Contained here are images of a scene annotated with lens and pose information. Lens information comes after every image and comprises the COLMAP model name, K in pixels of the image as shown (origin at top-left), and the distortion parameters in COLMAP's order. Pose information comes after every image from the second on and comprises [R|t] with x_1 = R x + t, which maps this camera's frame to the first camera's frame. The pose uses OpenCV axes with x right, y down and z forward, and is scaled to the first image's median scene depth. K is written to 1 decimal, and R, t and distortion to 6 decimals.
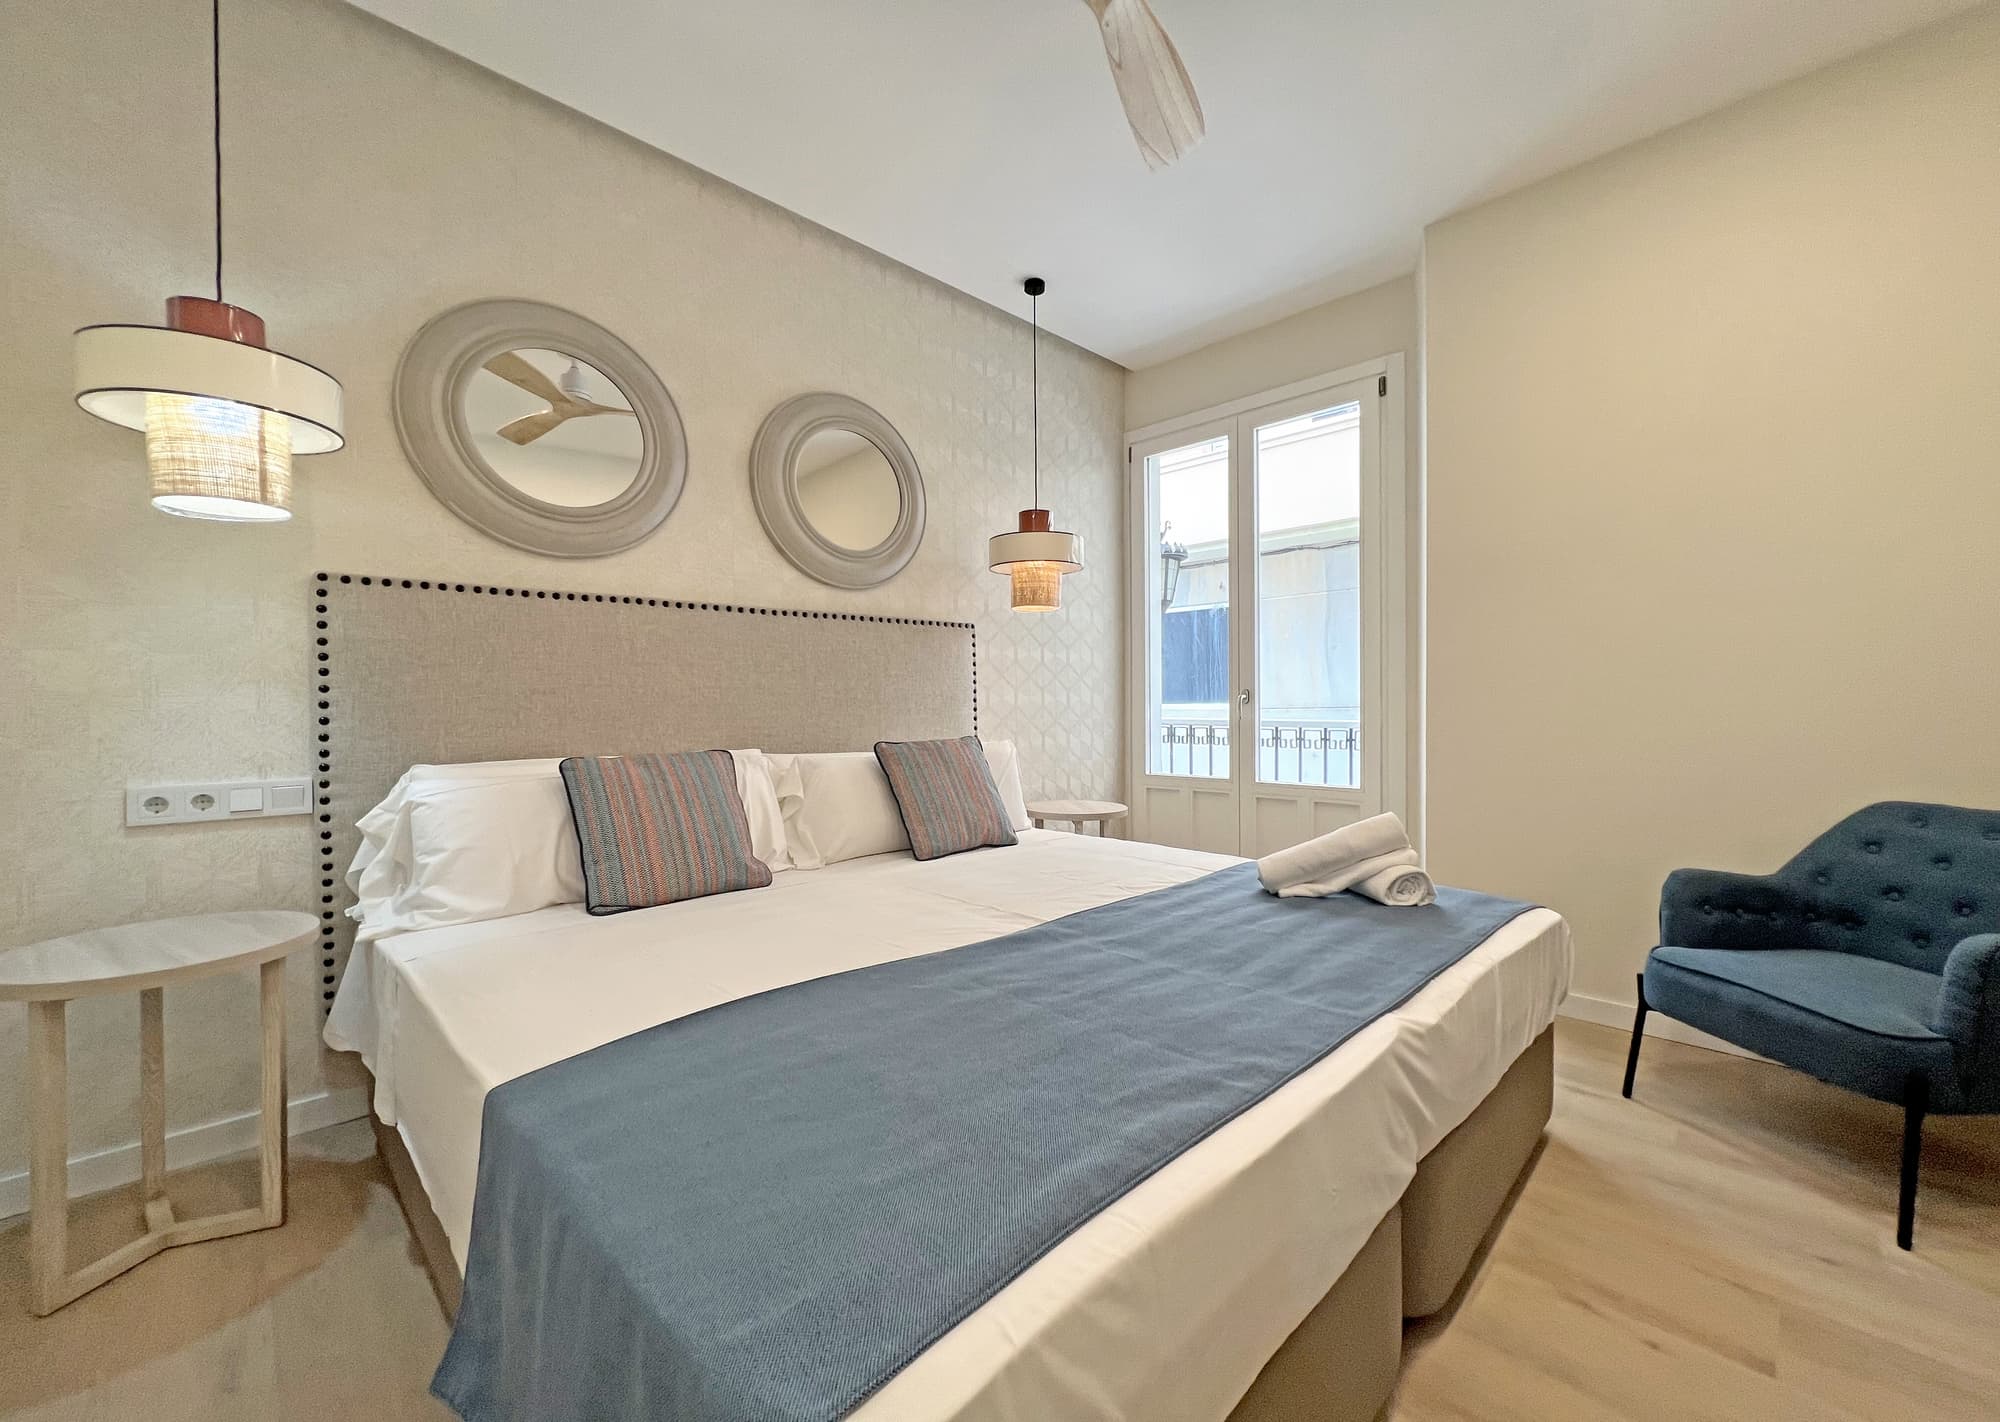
lens RADIAL K [[811.2, 0, 973.3], [0, 811.2, 667.1], [0, 0, 1]] dist [0.017021, 0.000043]
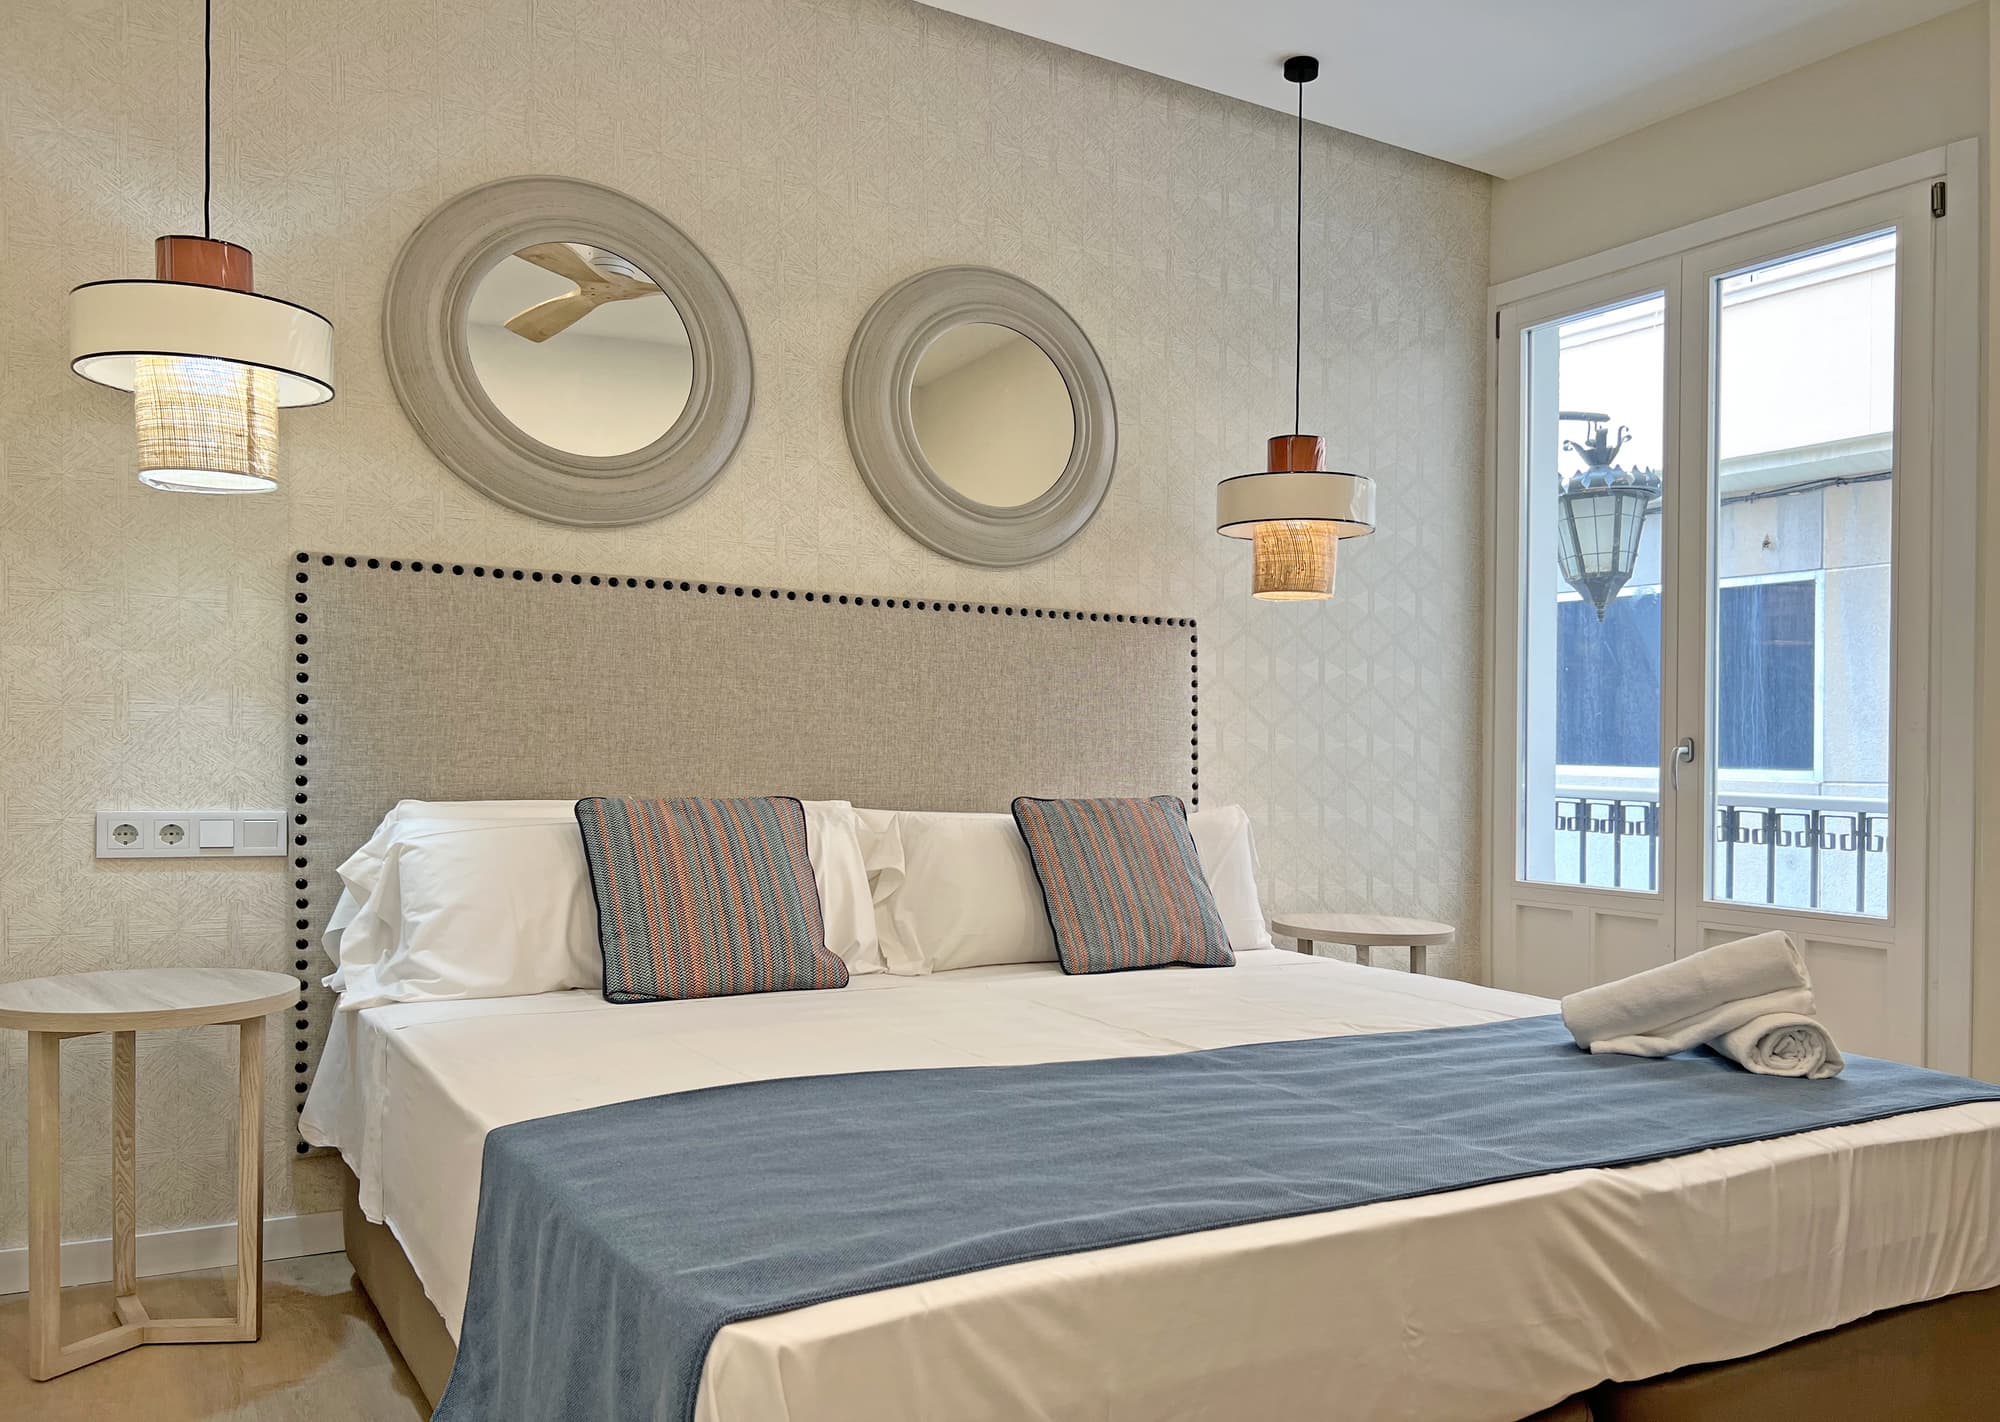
lens RADIAL K [[1546.6, 0, 1000.0], [0, 1546.6, 711.0], [0, 0, 1]] dist [0.107339, -0.089152]
pose [[0.976386, 0.023136, -0.214792, 0.183975], [-0.019817, 0.999649, 0.017595, -0.001829], [0.215123, -0.012923, 0.976501, -0.323807]]
